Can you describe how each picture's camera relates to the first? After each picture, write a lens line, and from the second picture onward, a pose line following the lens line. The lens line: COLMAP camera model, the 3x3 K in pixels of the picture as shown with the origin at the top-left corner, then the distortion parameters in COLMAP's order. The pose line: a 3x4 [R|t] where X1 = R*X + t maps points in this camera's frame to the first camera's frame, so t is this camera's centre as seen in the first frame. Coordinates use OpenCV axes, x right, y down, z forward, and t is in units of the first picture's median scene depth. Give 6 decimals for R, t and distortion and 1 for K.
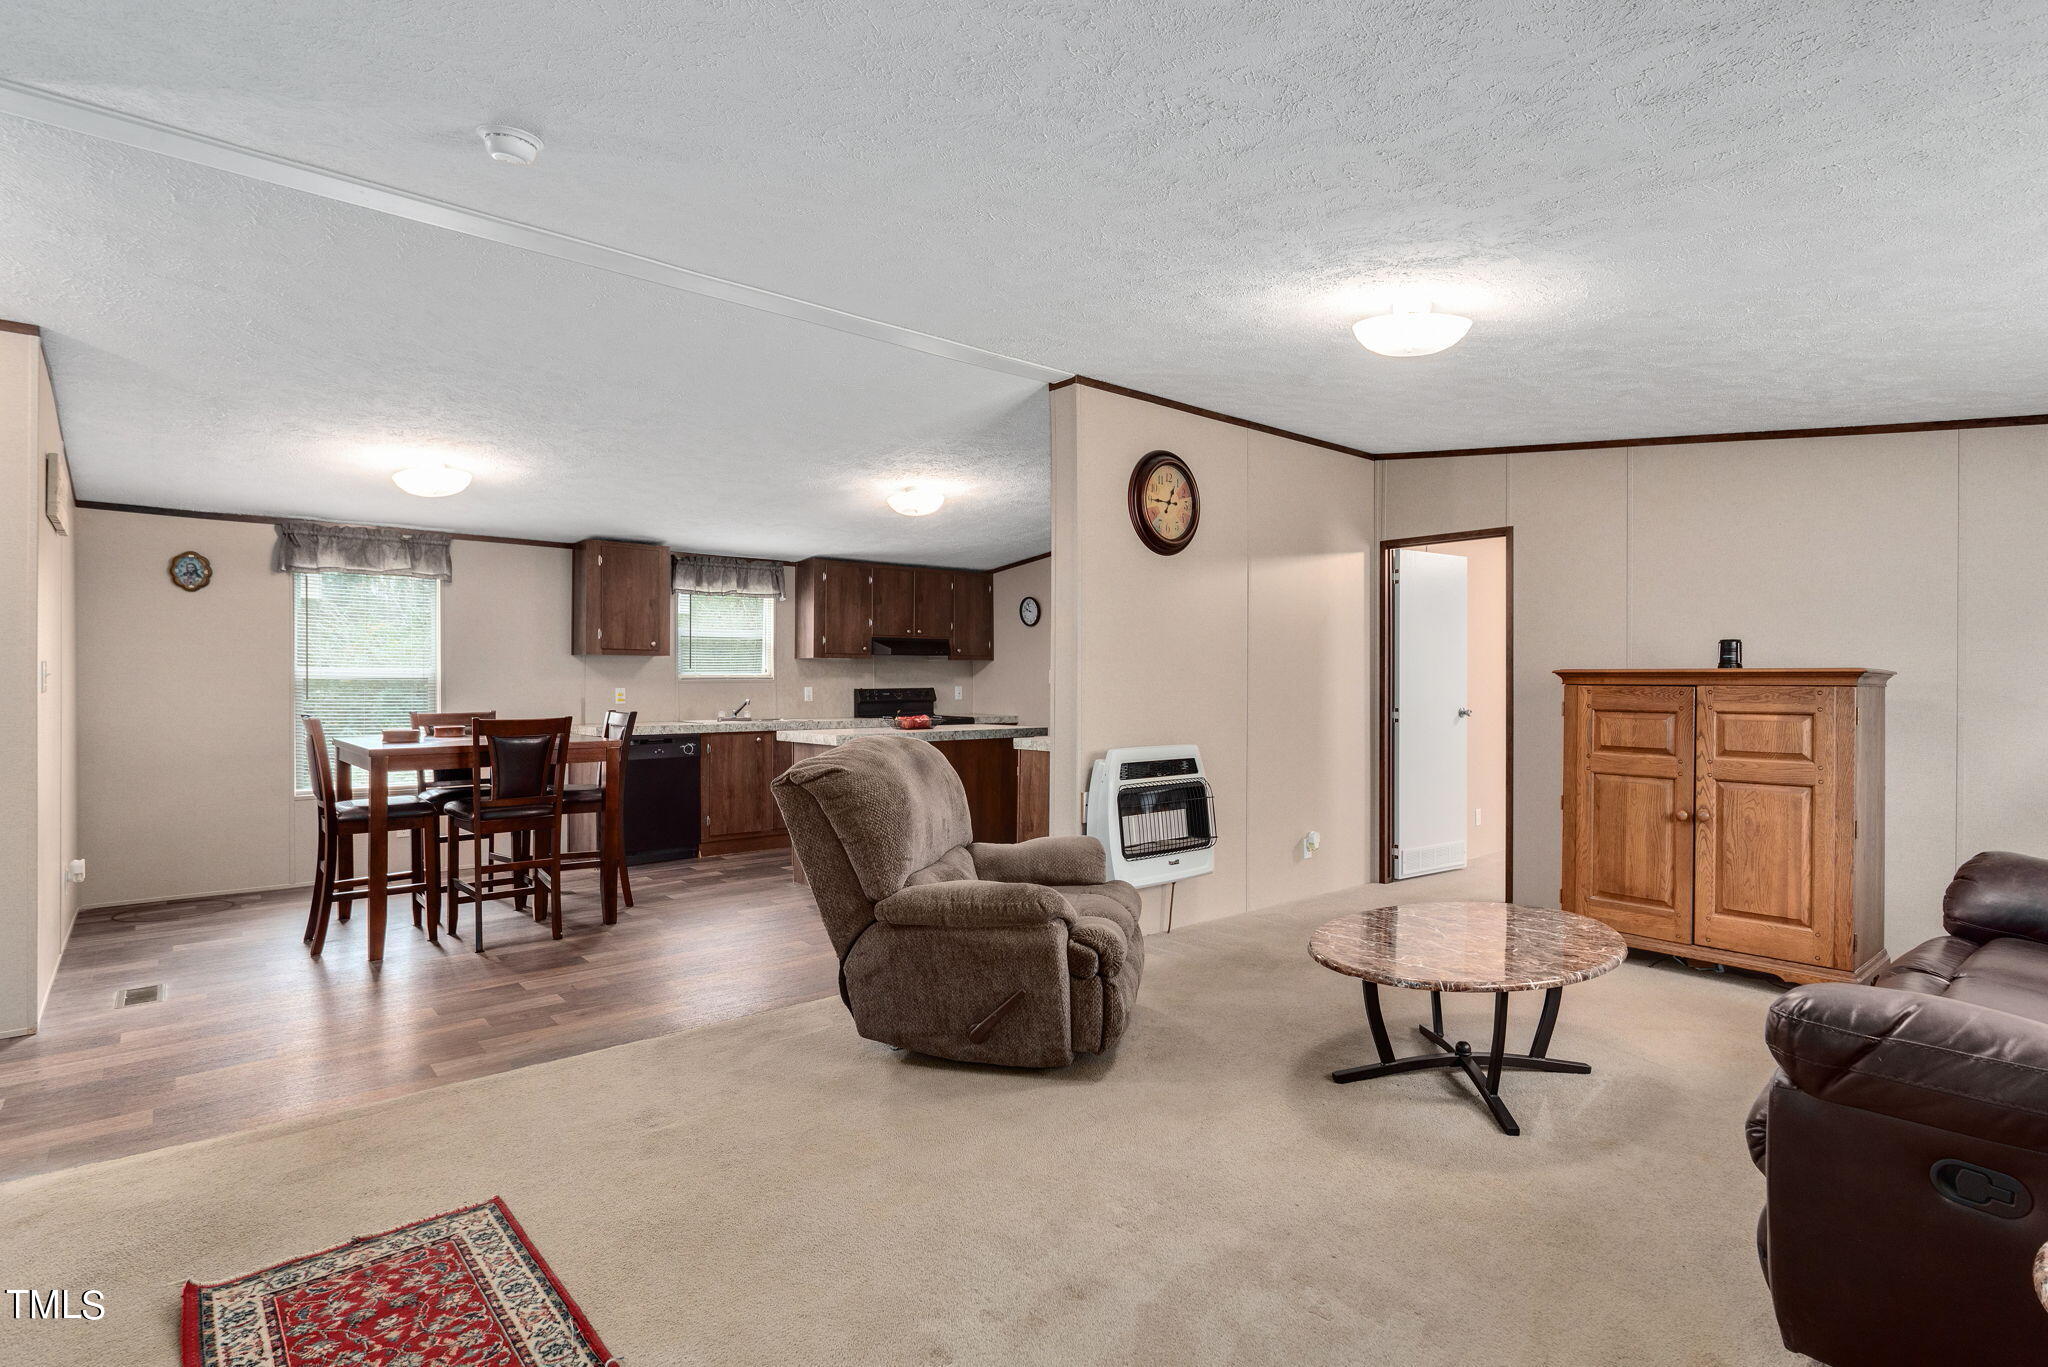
lens RADIAL K [[1006.9, 0, 1016.9], [0, 1006.9, 681.8], [0, 0, 1]] dist [0.002930, 0.000630]
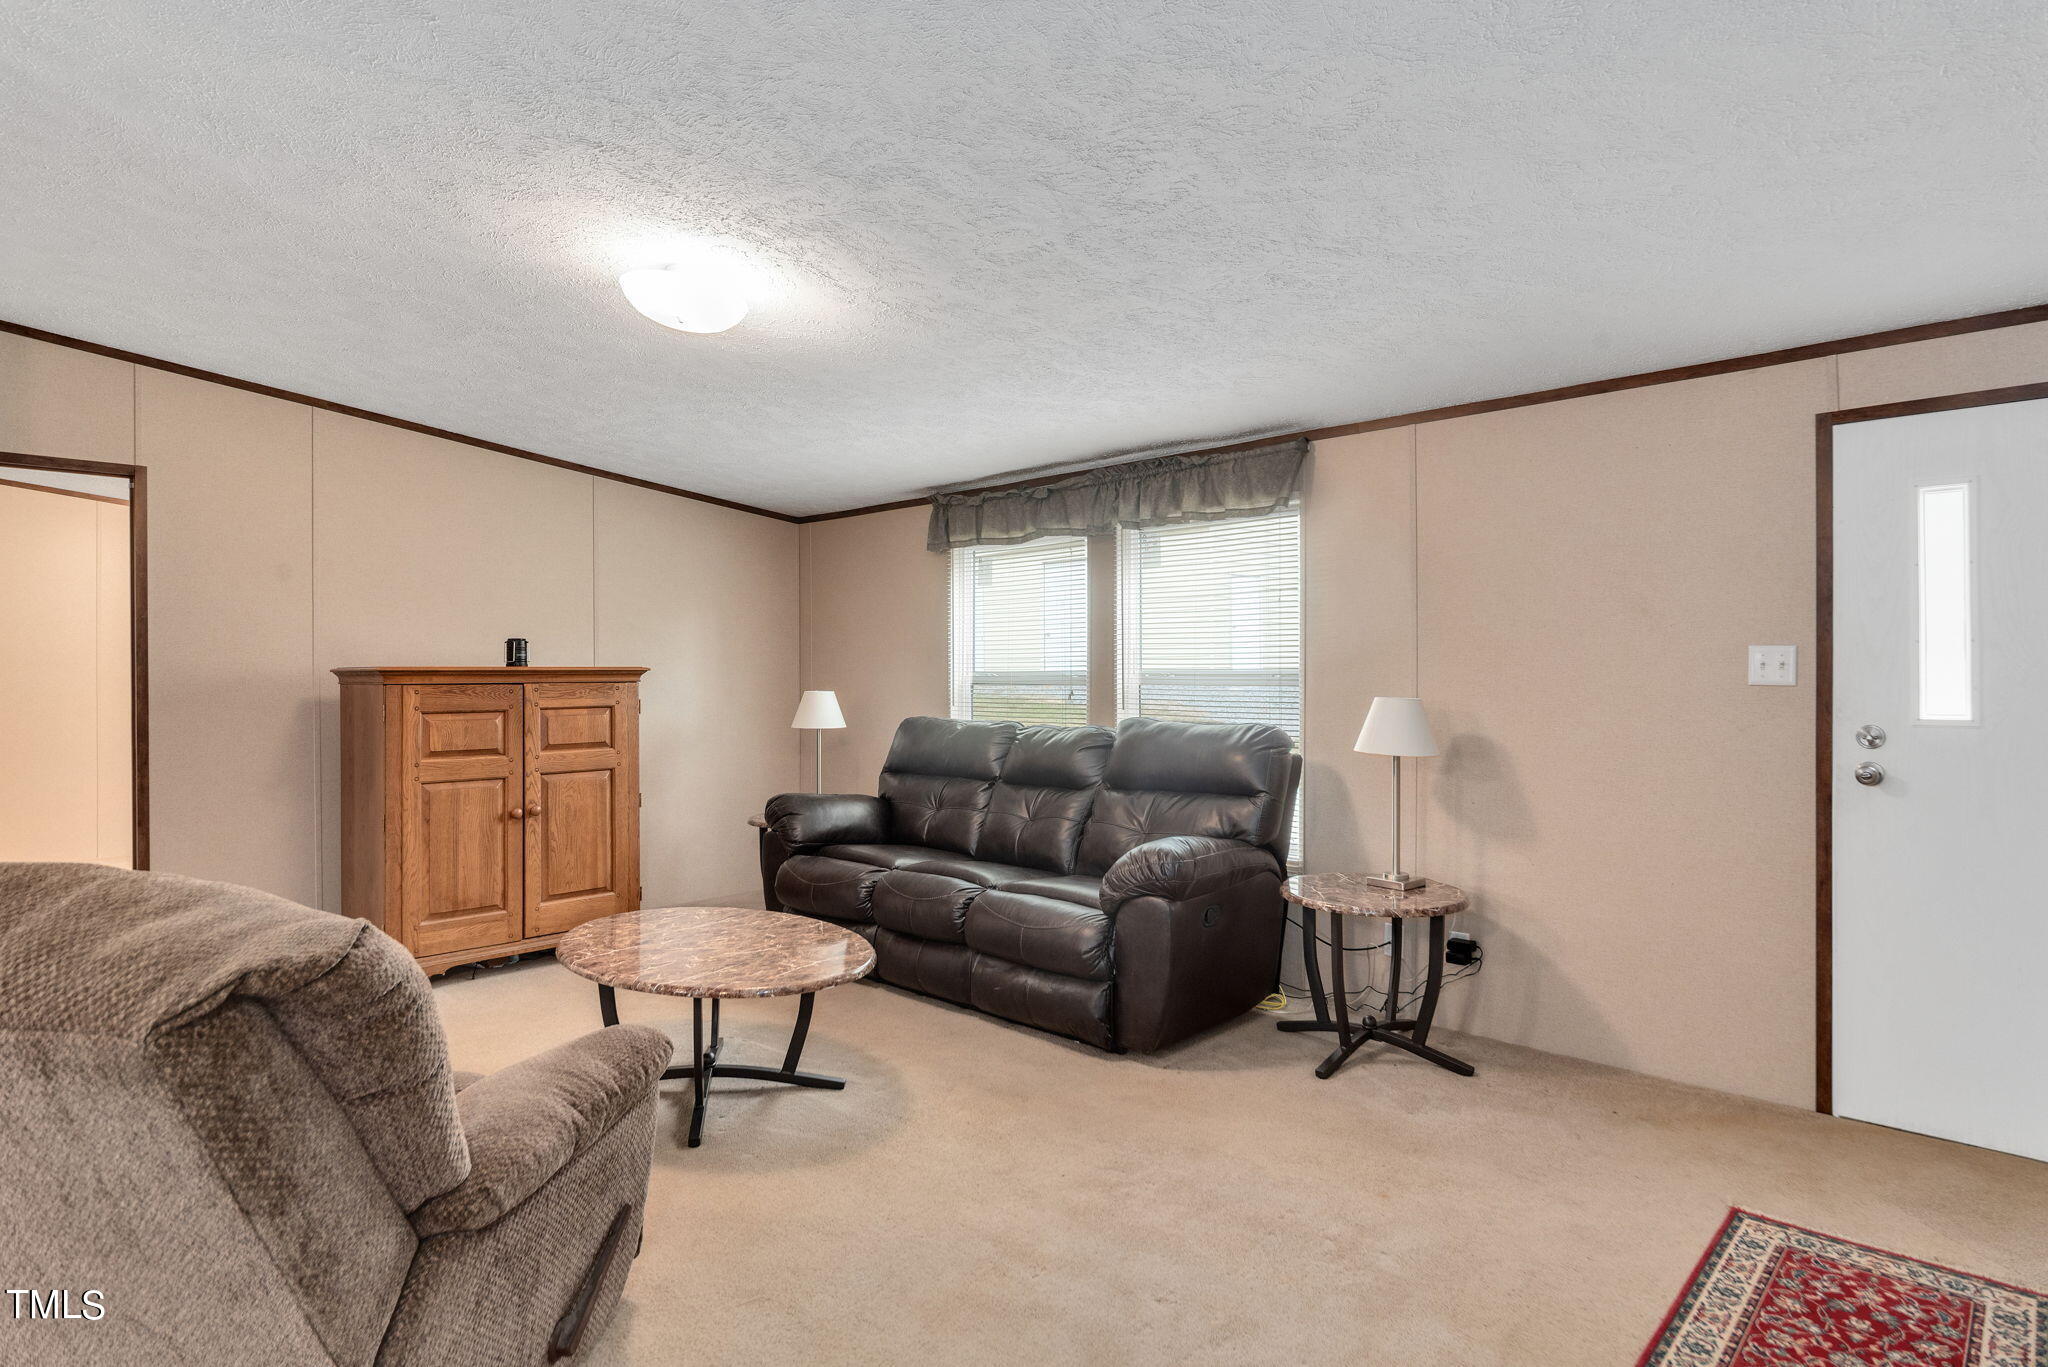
lens RADIAL K [[1127.2, 0, 1026.8], [0, 1127.2, 667.2], [0, 0, 1]] dist [-0.005214, -0.001231]
pose [[-0.119453, 0.001426, 0.992839, -0.517343], [0.006880, 0.999976, -0.000608, -0.008649], [-0.992816, 0.006758, -0.119460, 0.636069]]
